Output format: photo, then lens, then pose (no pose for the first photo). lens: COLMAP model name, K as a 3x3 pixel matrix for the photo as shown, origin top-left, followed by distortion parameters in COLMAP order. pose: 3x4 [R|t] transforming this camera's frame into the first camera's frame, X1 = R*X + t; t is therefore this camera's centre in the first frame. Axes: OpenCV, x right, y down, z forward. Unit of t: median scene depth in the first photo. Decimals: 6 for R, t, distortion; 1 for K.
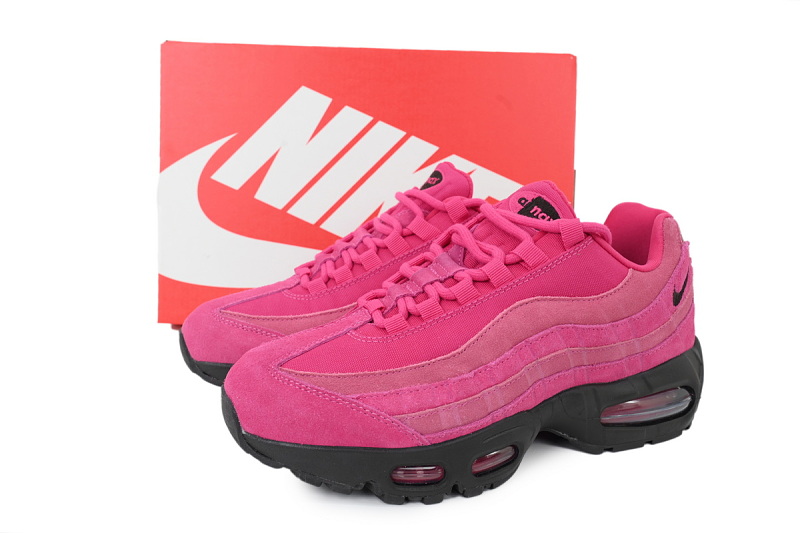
lens RADIAL K [[623.1, 0, 400.0], [0, 623.1, 266.5], [0, 0, 1]] dist [0.098866, -0.000071]
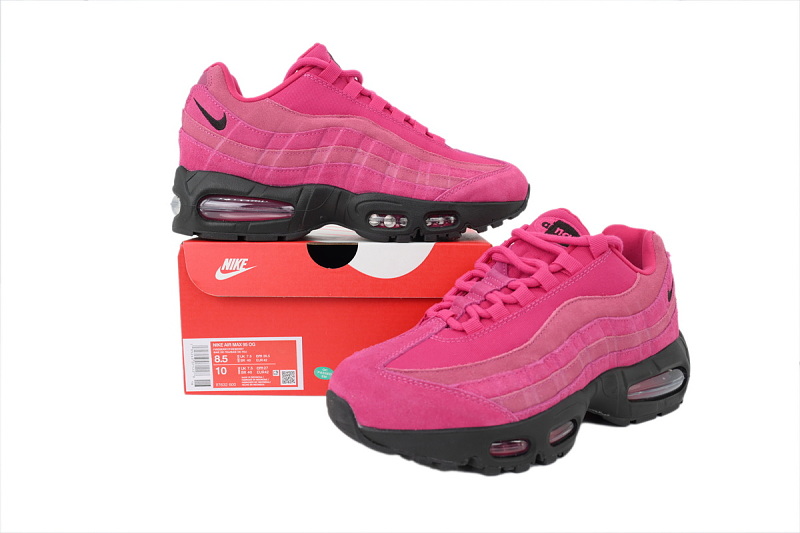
lens RADIAL K [[623.1, 0, 400.0], [0, 623.1, 266.5], [0, 0, 1]] dist [0.098866, -0.000071]
pose [[0.978962, -0.046705, 0.198625, -0.377157], [0.065370, 0.993931, -0.088474, 0.076331], [-0.193287, 0.099597, 0.976074, -0.153670]]
